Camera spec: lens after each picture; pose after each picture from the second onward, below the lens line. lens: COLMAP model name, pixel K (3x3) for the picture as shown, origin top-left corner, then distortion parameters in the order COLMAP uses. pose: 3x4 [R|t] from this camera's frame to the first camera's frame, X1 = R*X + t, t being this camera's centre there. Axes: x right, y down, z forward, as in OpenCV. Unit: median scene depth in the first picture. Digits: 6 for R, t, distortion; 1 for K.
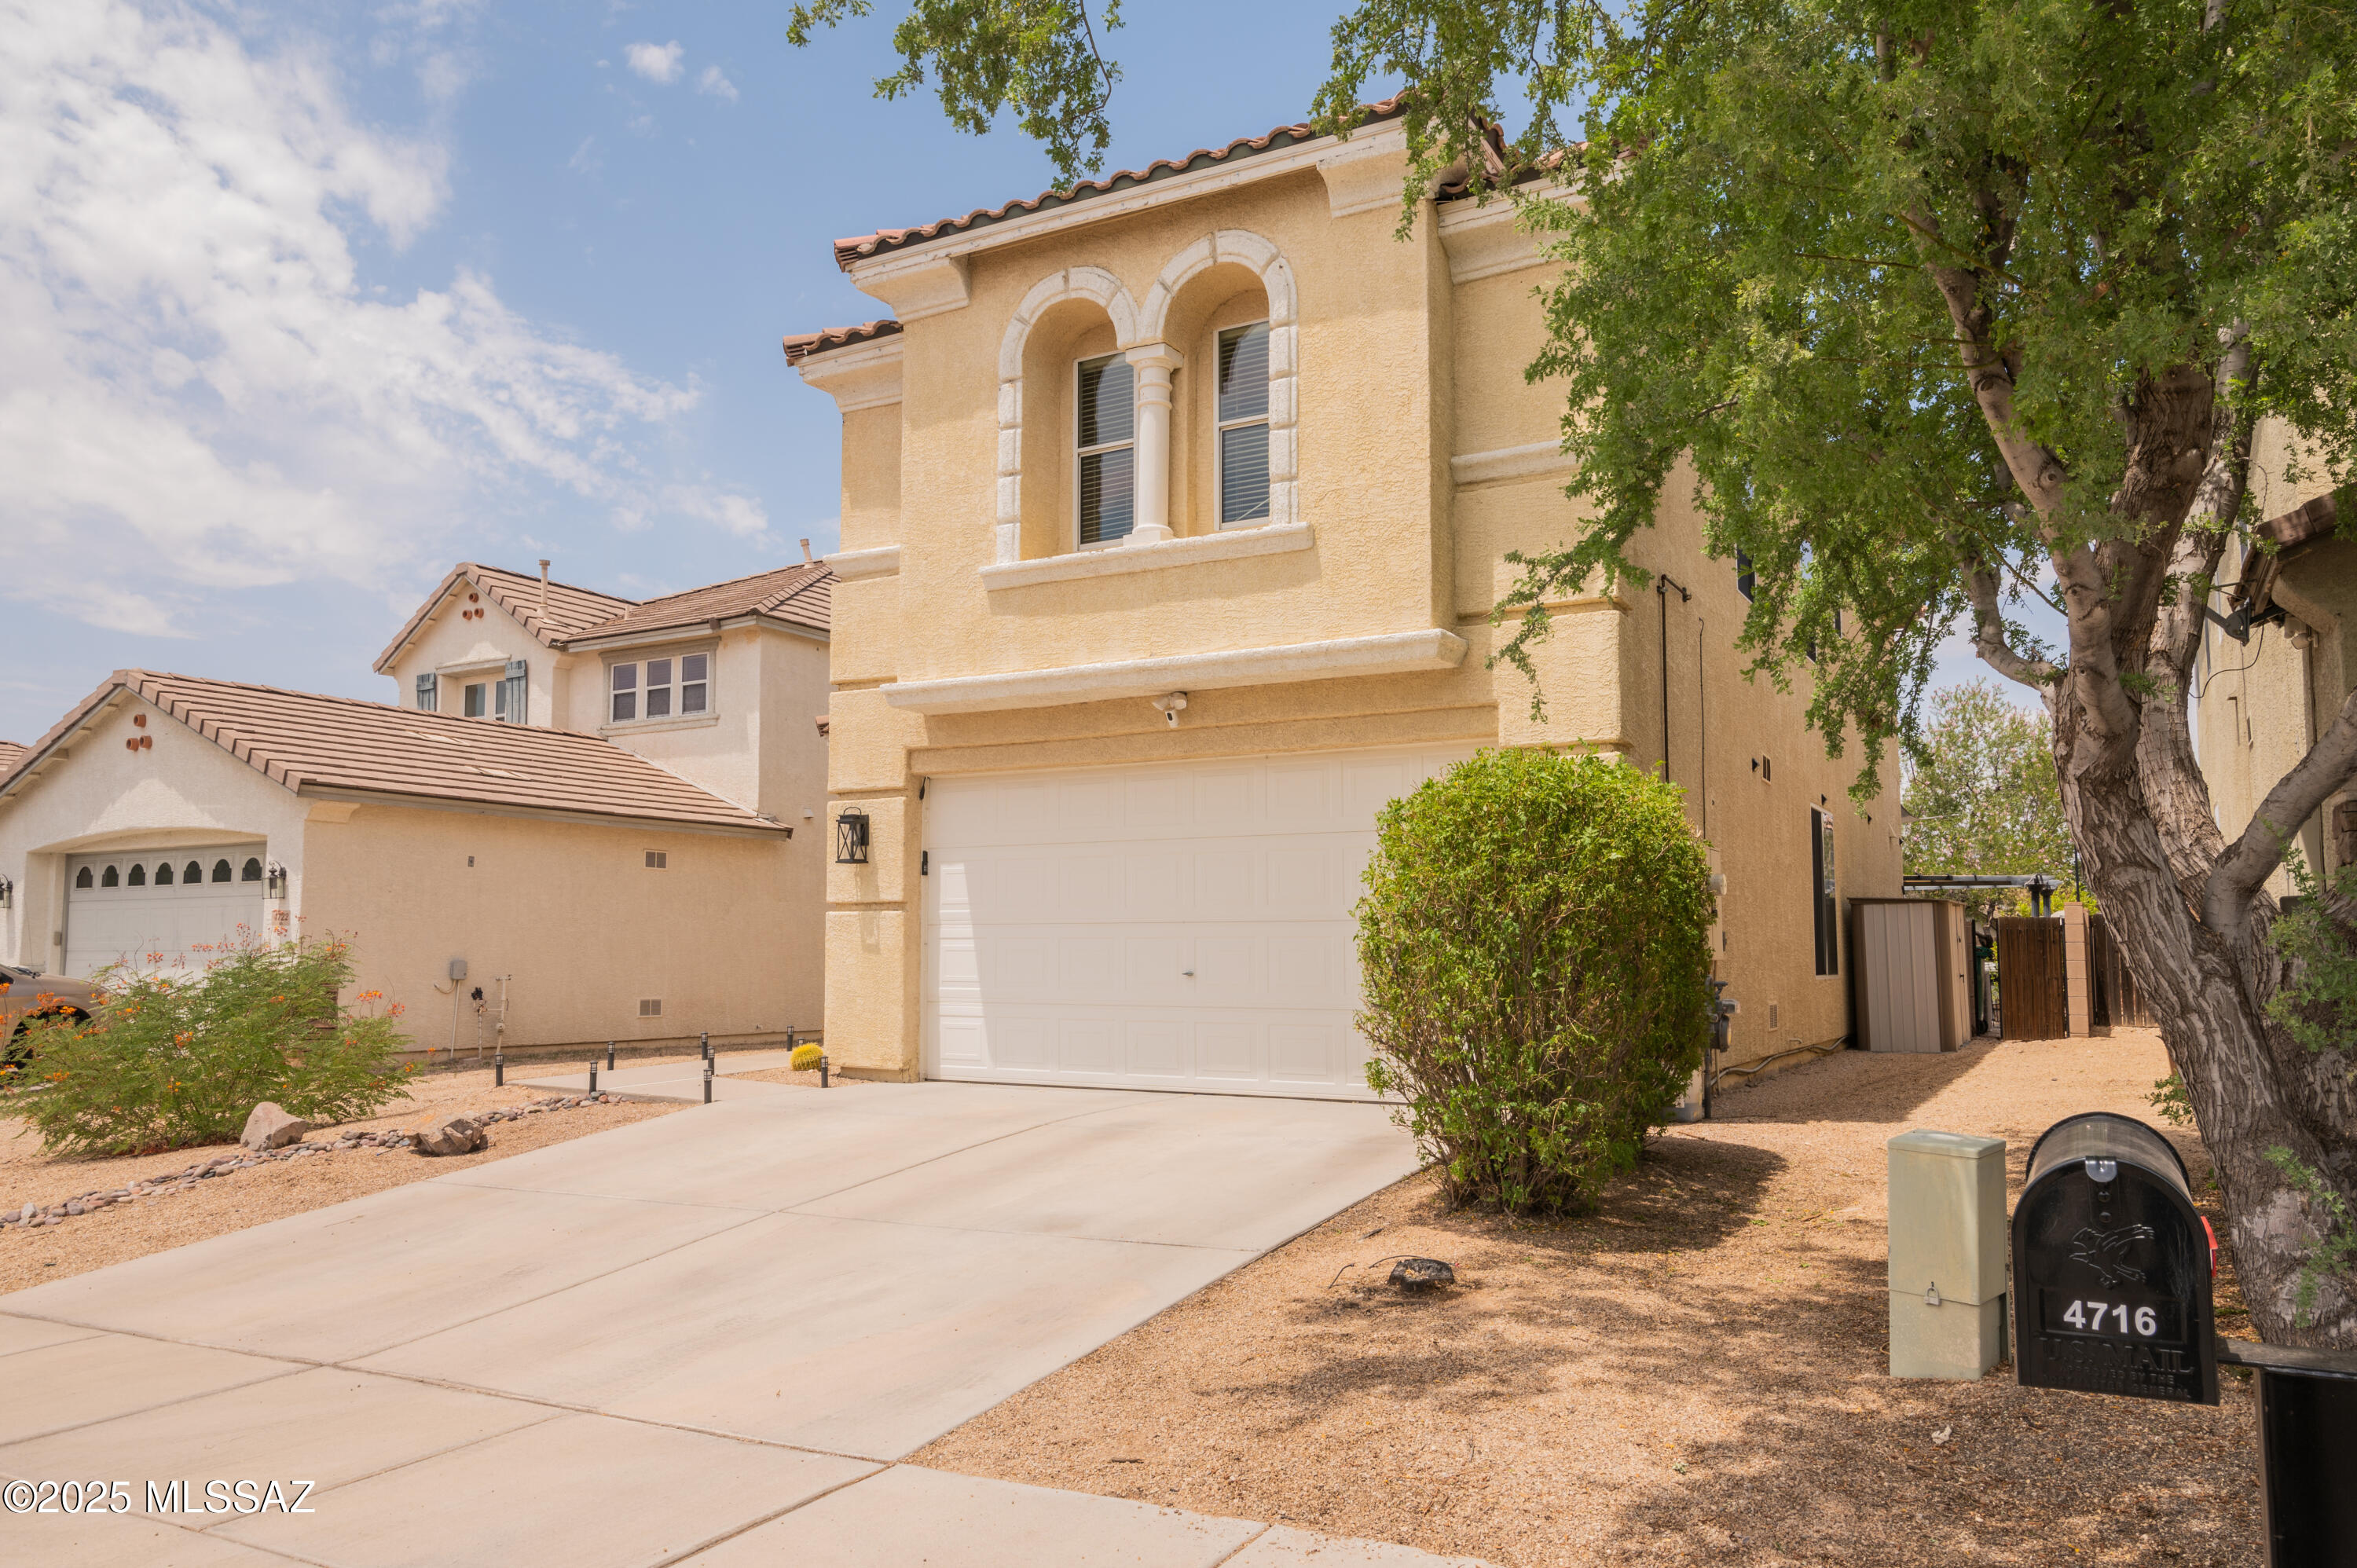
lens RADIAL K [[1653.9, 0, 1178.5], [0, 1653.9, 784.0], [0, 0, 1]] dist [-0.002897, -0.000403]
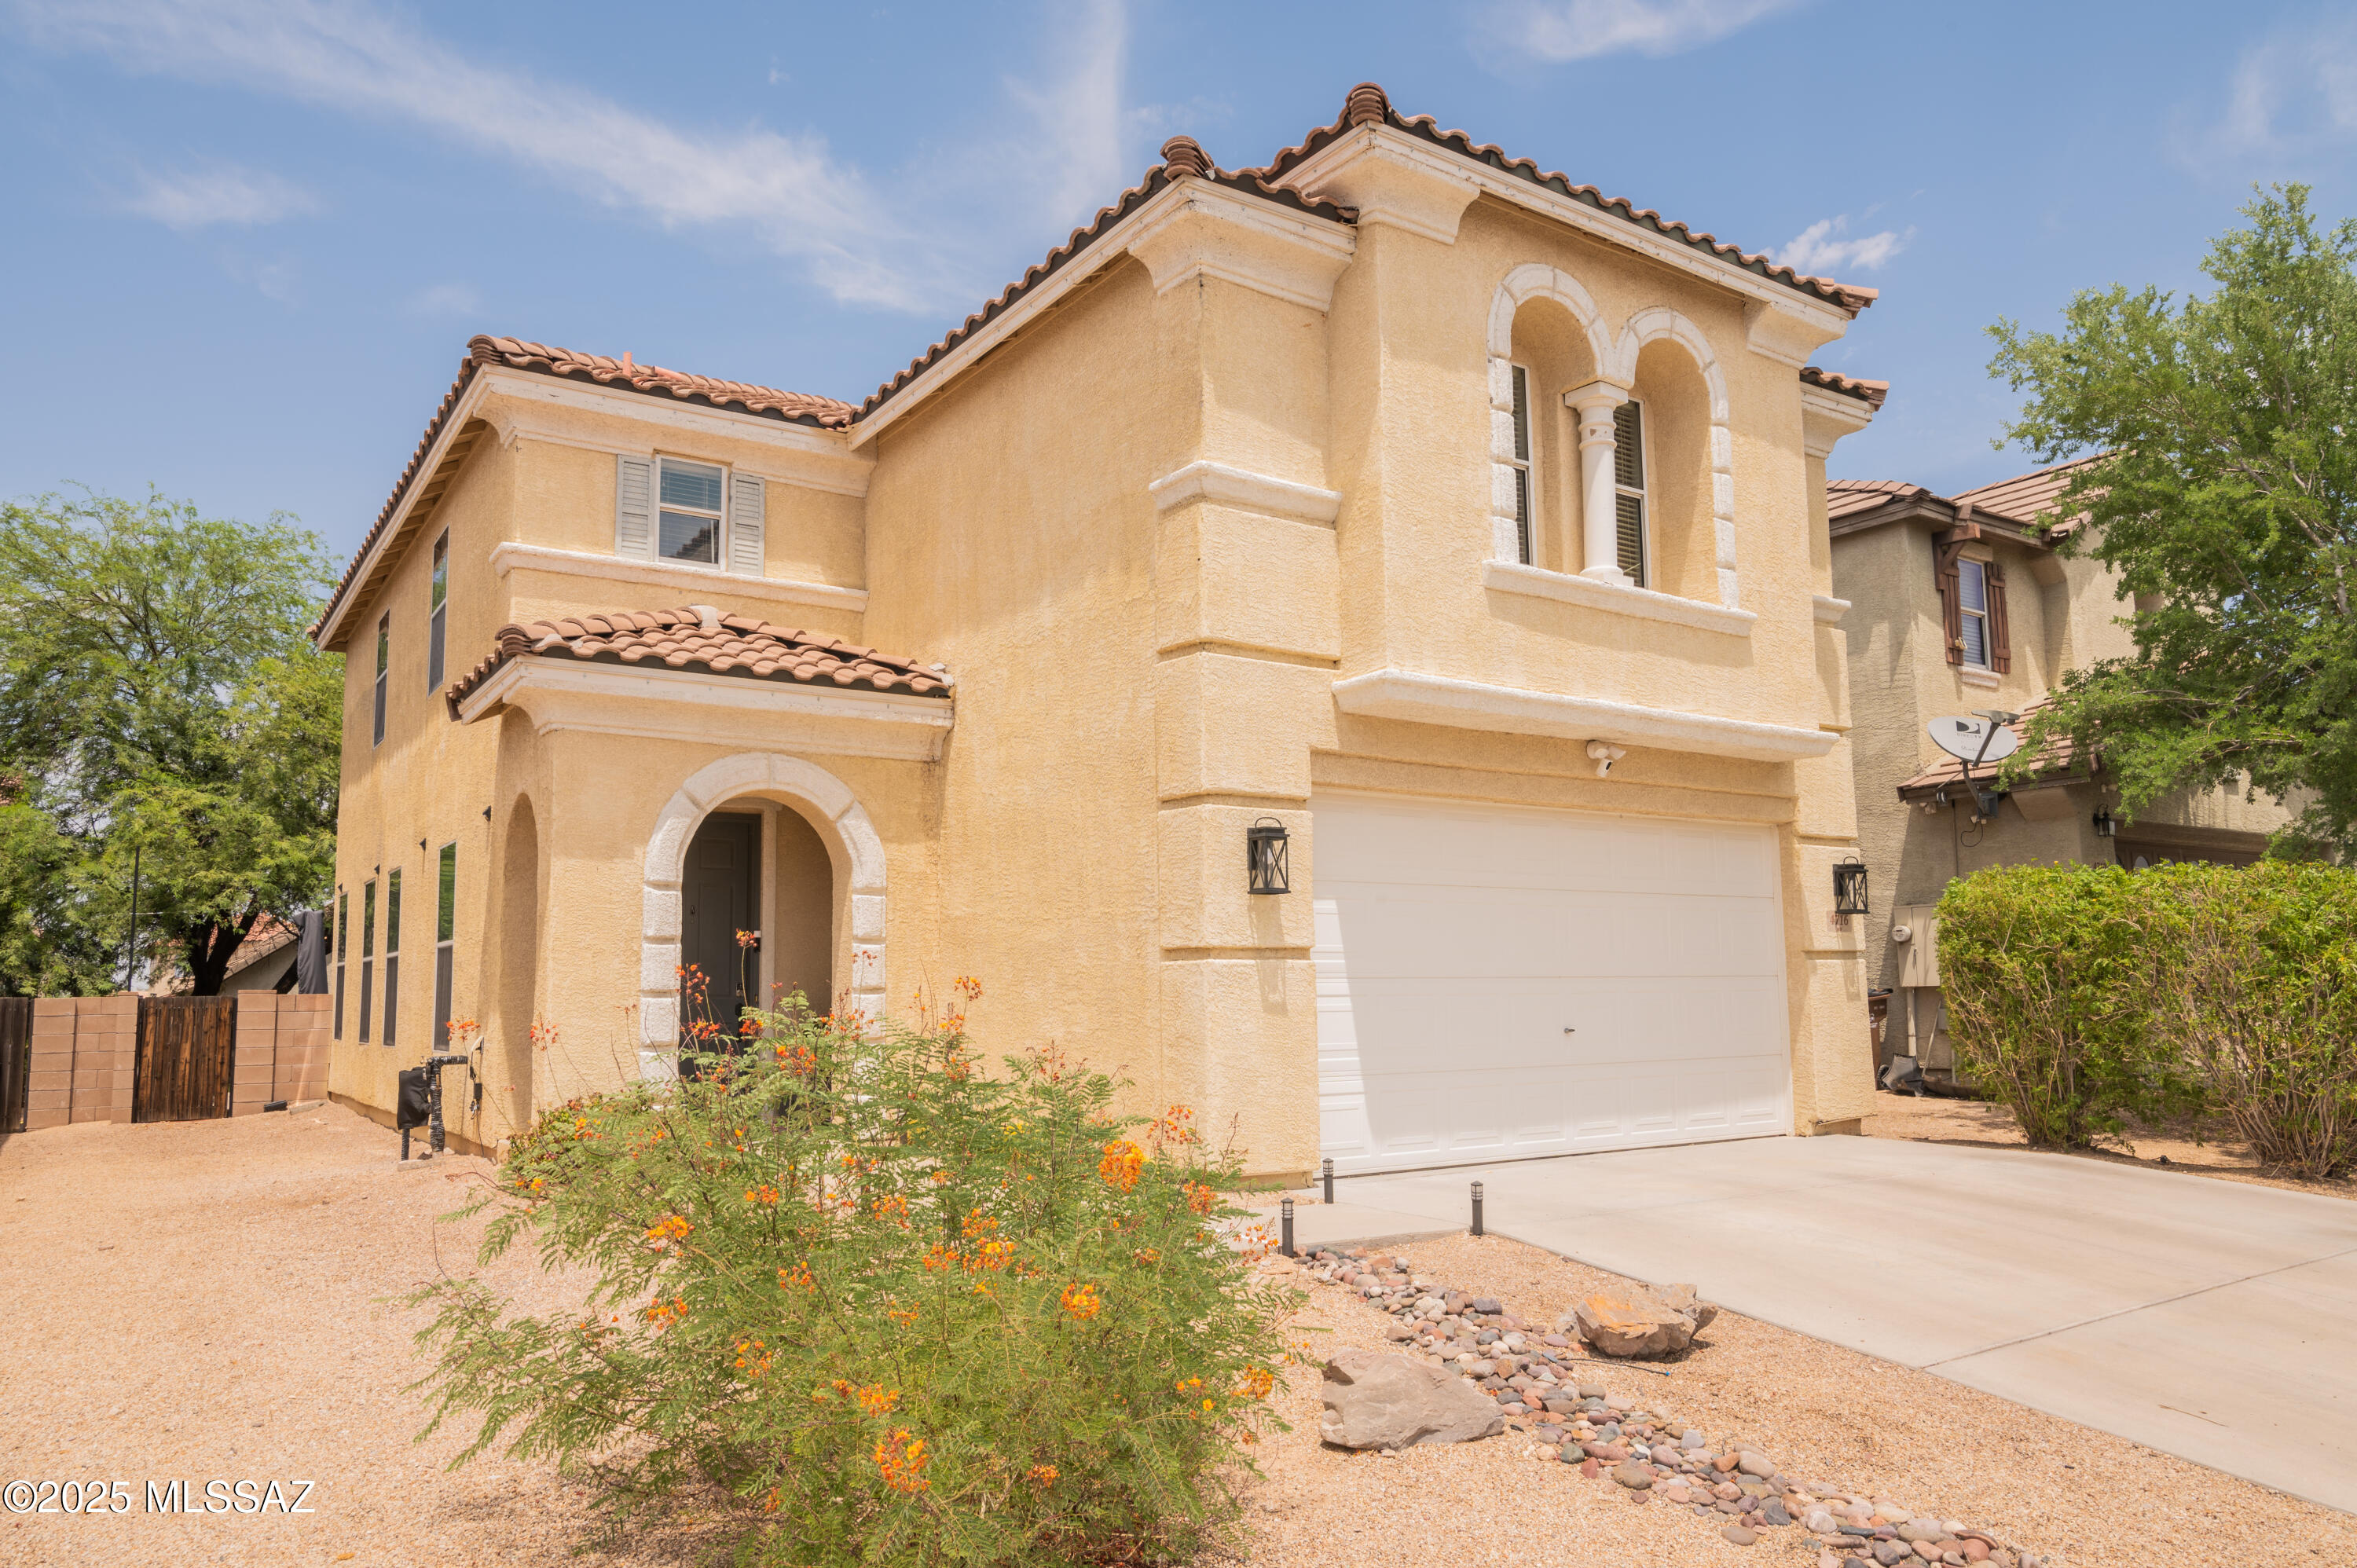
lens RADIAL K [[1539.1, 0, 1178.5], [0, 1539.1, 784.0], [0, 0, 1]] dist [0.002038, 0.000416]
pose [[0.444547, 0.114582, 0.888397, -0.887070], [-0.078886, 0.992939, -0.088591, 0.067977], [-0.892275, -0.030699, 0.450447, 0.784574]]
